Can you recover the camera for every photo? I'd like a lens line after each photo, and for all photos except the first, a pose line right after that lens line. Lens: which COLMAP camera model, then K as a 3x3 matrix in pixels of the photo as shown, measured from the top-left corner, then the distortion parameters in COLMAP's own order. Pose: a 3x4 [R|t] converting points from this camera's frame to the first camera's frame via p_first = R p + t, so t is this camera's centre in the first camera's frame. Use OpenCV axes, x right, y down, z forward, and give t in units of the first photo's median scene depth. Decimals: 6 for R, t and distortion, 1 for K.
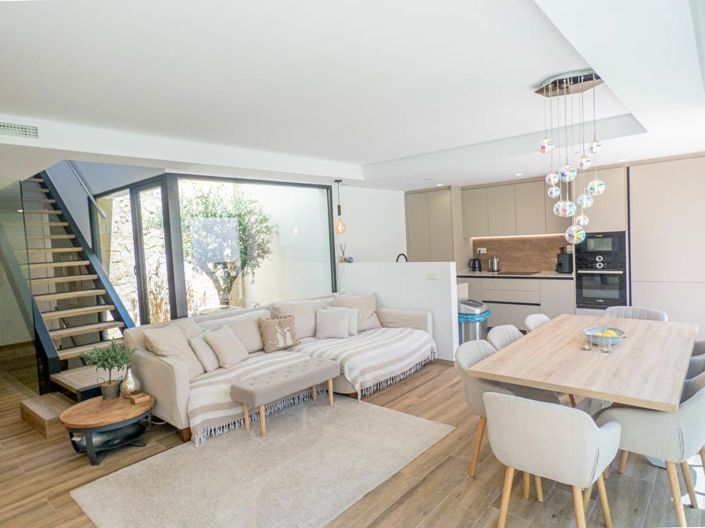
lens RADIAL K [[436.5, 0, 349.9], [0, 436.5, 266.8], [0, 0, 1]] dist [-0.020793, 0.000280]
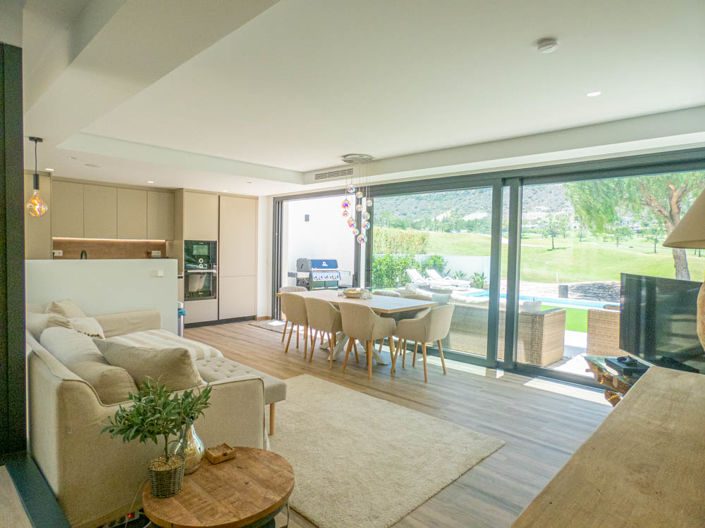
lens RADIAL K [[436.5, 0, 349.6], [0, 436.5, 266.5], [0, 0, 1]] dist [-0.020793, 0.000280]
pose [[0.040557, 0.013071, 0.999092, -0.716949], [0.043261, 0.998954, -0.014826, 0.037413], [-0.998240, 0.043823, 0.039949, 0.508041]]
